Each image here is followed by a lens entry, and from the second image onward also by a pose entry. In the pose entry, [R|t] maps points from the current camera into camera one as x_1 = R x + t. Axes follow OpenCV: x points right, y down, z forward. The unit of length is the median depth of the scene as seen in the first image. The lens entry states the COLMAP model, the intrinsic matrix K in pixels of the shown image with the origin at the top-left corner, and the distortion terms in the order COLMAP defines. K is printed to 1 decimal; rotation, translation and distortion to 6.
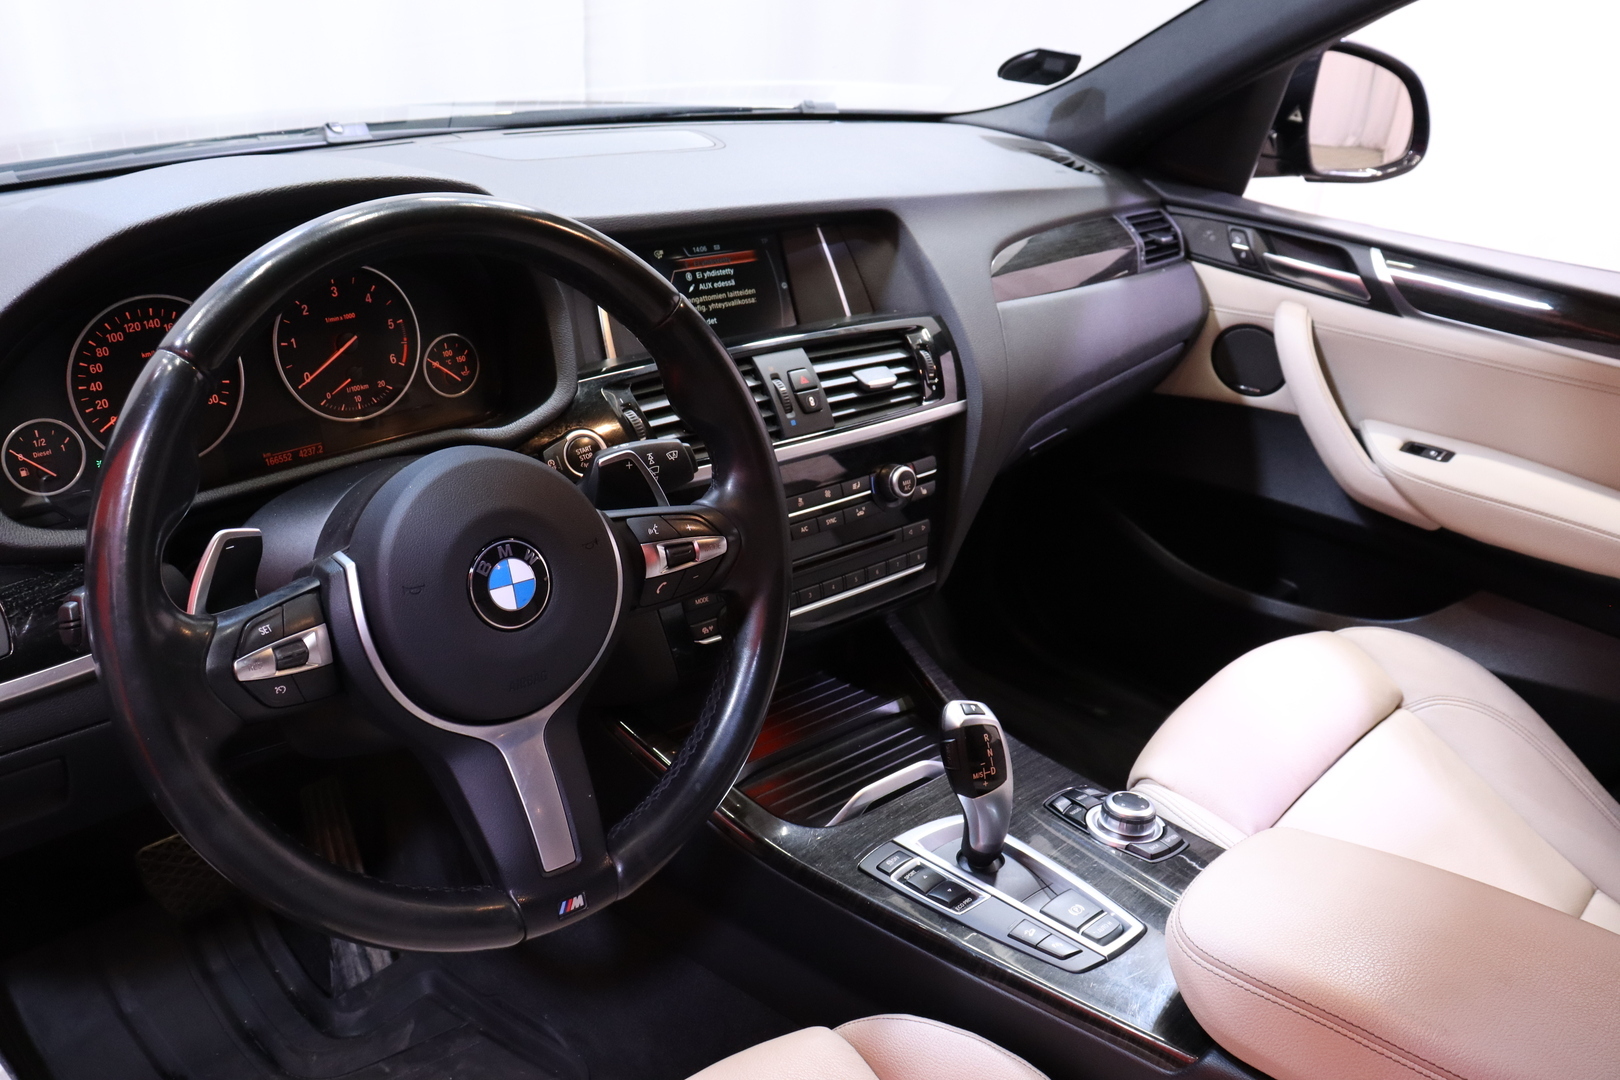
lens RADIAL K [[1318.6, 0, 810.0], [0, 1318.6, 540.0], [0, 0, 1]] dist [-0.185919, 0.170622]
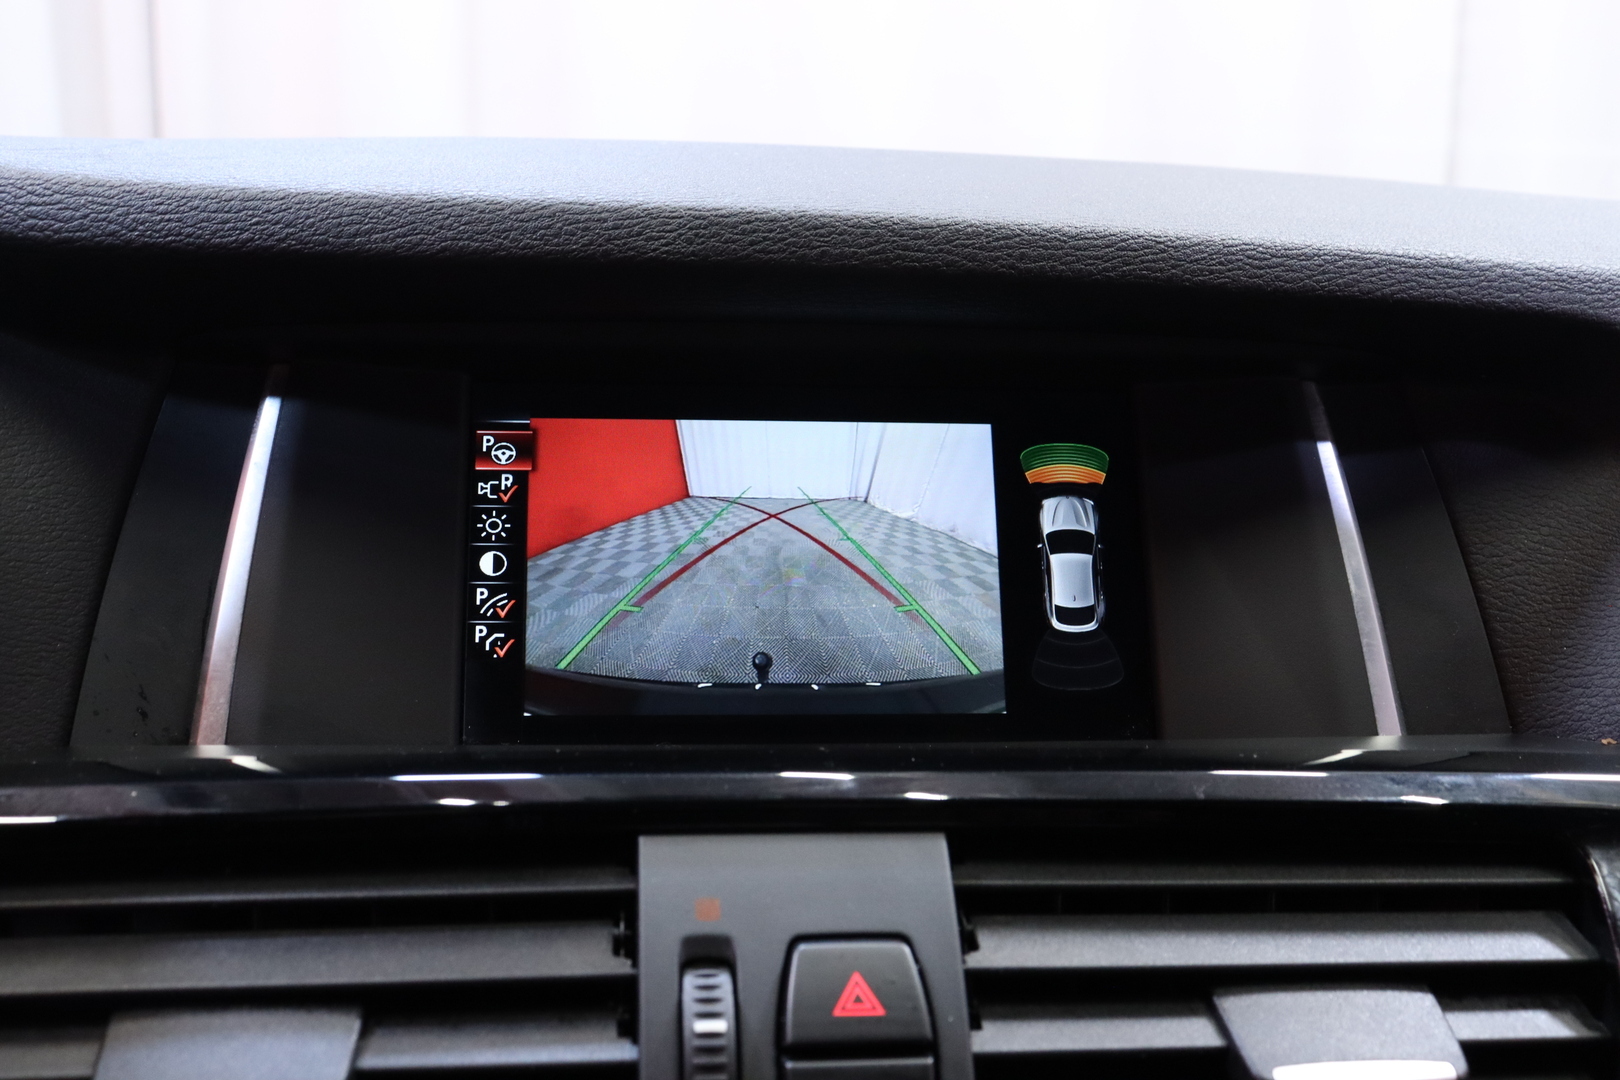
lens RADIAL K [[1723.6, 0, 810.0], [0, 1723.6, 540.0], [0, 0, 1]] dist [-0.120778, 0.184108]
pose [[0.833701, 0.063983, -0.548497, 0.121769], [-0.216963, 0.951343, -0.218802, -0.126847], [0.507809, 0.301419, 0.807017, 0.758179]]
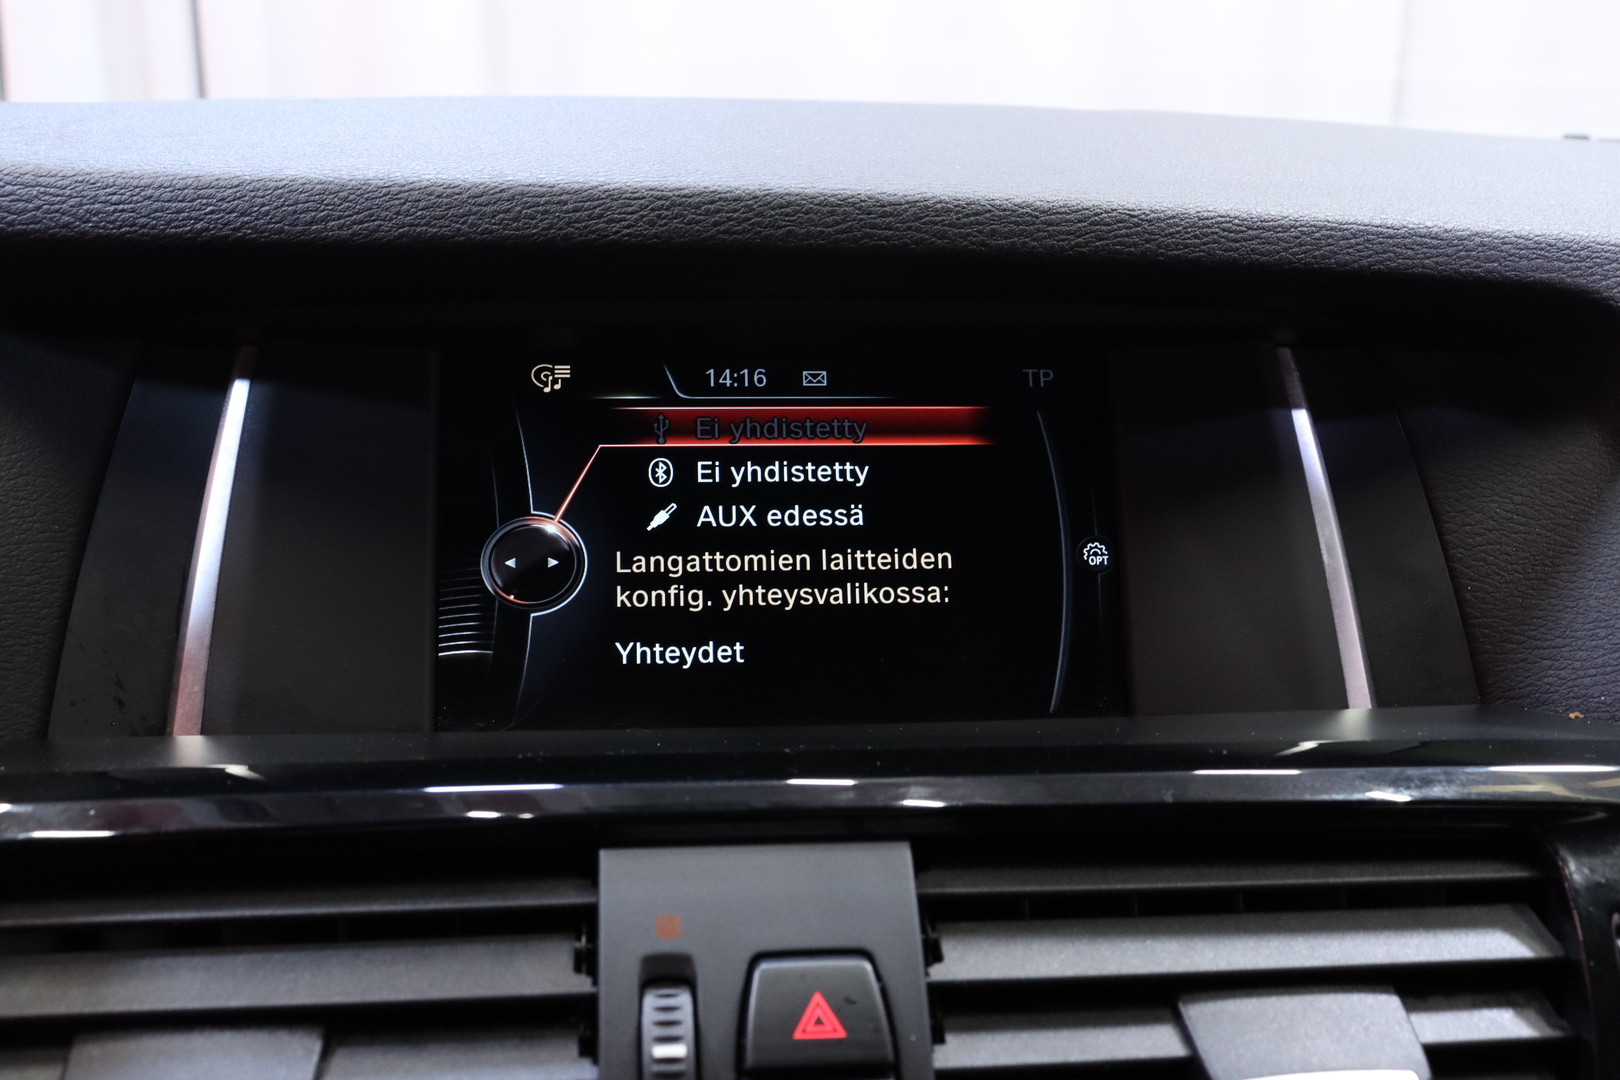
lens RADIAL K [[1597.2, 0, 810.0], [0, 1597.2, 540.0], [0, 0, 1]] dist [-0.143081, 0.173051]
pose [[0.830578, 0.098781, -0.548072, 0.112335], [-0.209813, 0.967131, -0.143653, -0.153254], [0.515868, 0.234308, 0.824003, 0.778051]]
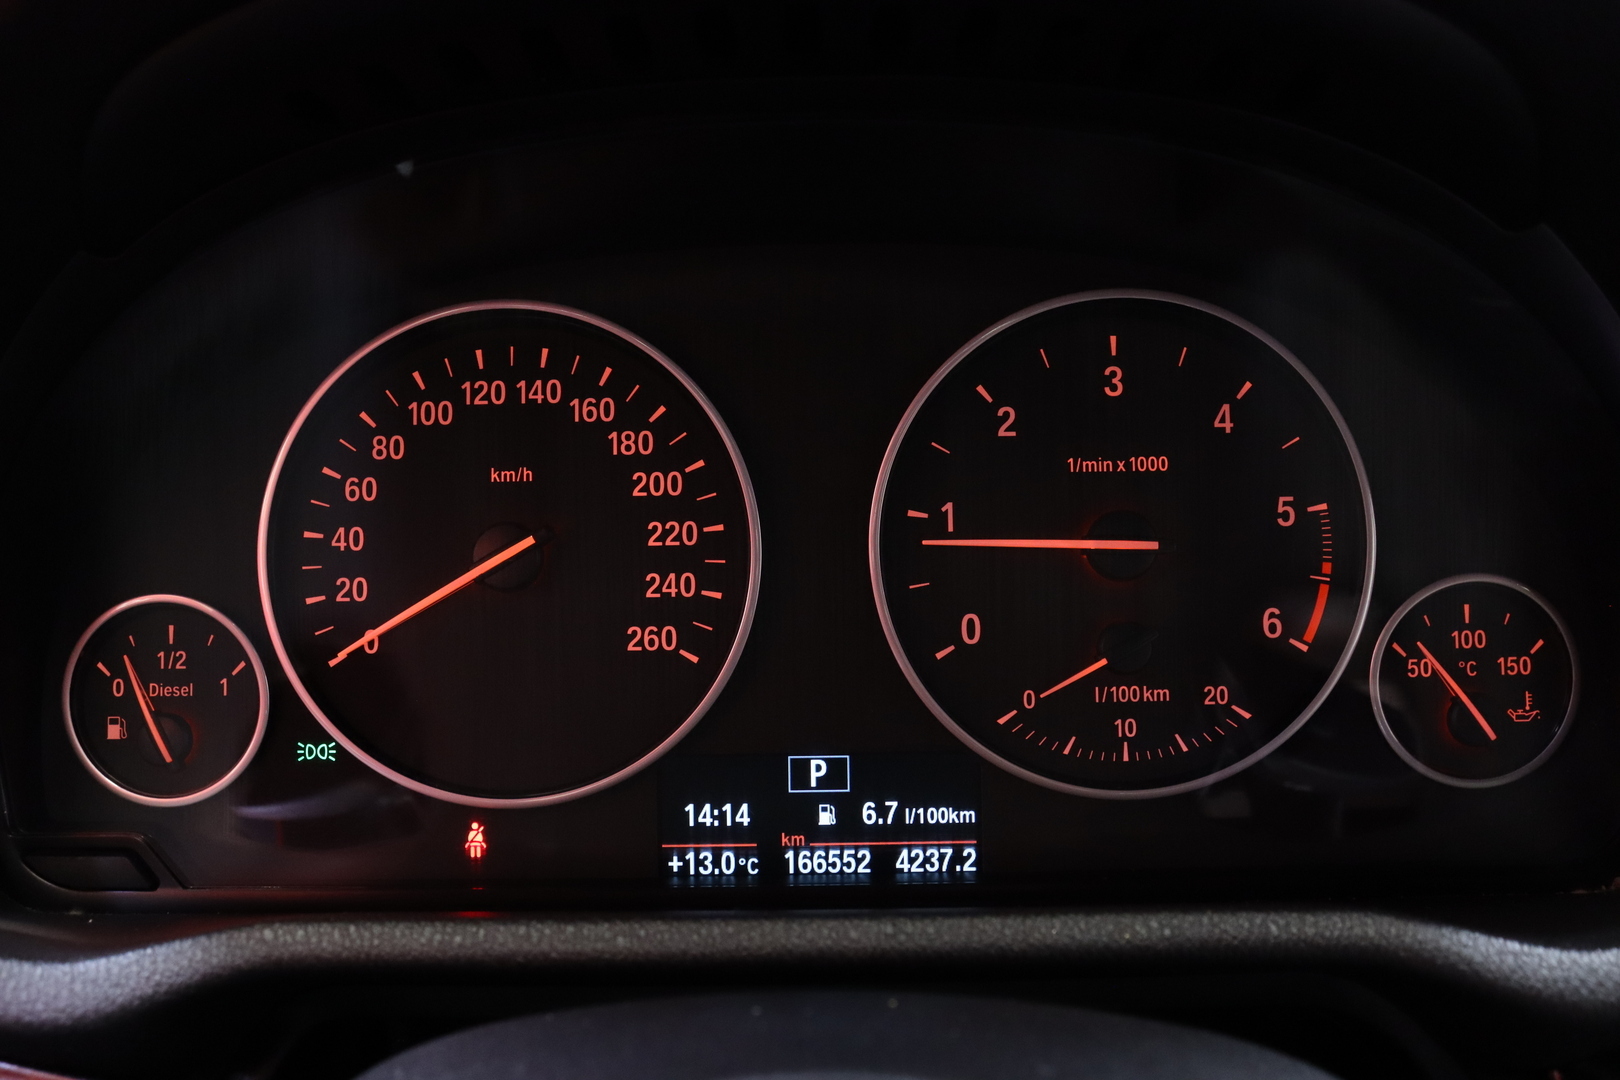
lens RADIAL K [[1597.2, 0, 810.0], [0, 1597.2, 540.0], [0, 0, 1]] dist [-0.143081, 0.173051]
pose [[0.692339, 0.098415, -0.714830, -0.113071], [-0.257412, 0.959161, -0.117259, -0.074130], [0.674096, 0.265189, 0.689397, 0.564526]]
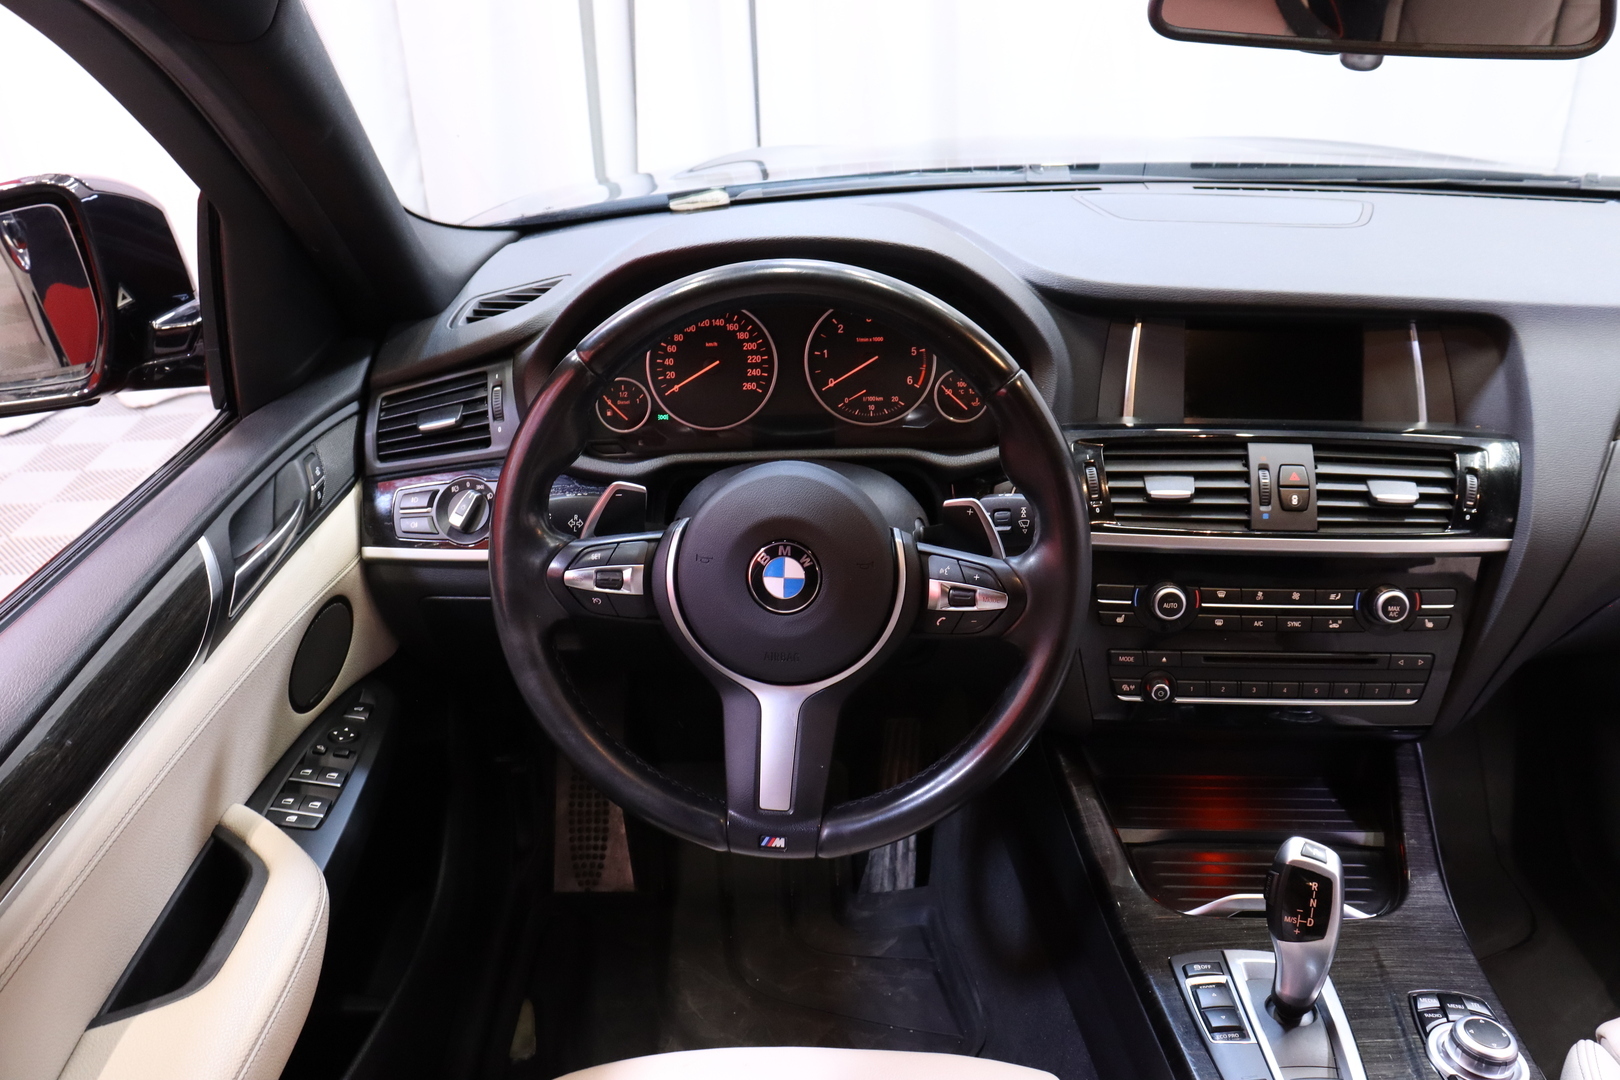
lens RADIAL K [[1318.6, 0, 810.0], [0, 1318.6, 540.0], [0, 0, 1]] dist [-0.185919, 0.170622]
pose [[0.699643, 0.246816, -0.670508, 0.390855], [-0.243381, 0.964644, 0.101133, -0.084002], [0.671763, 0.092432, 0.734977, 0.055695]]
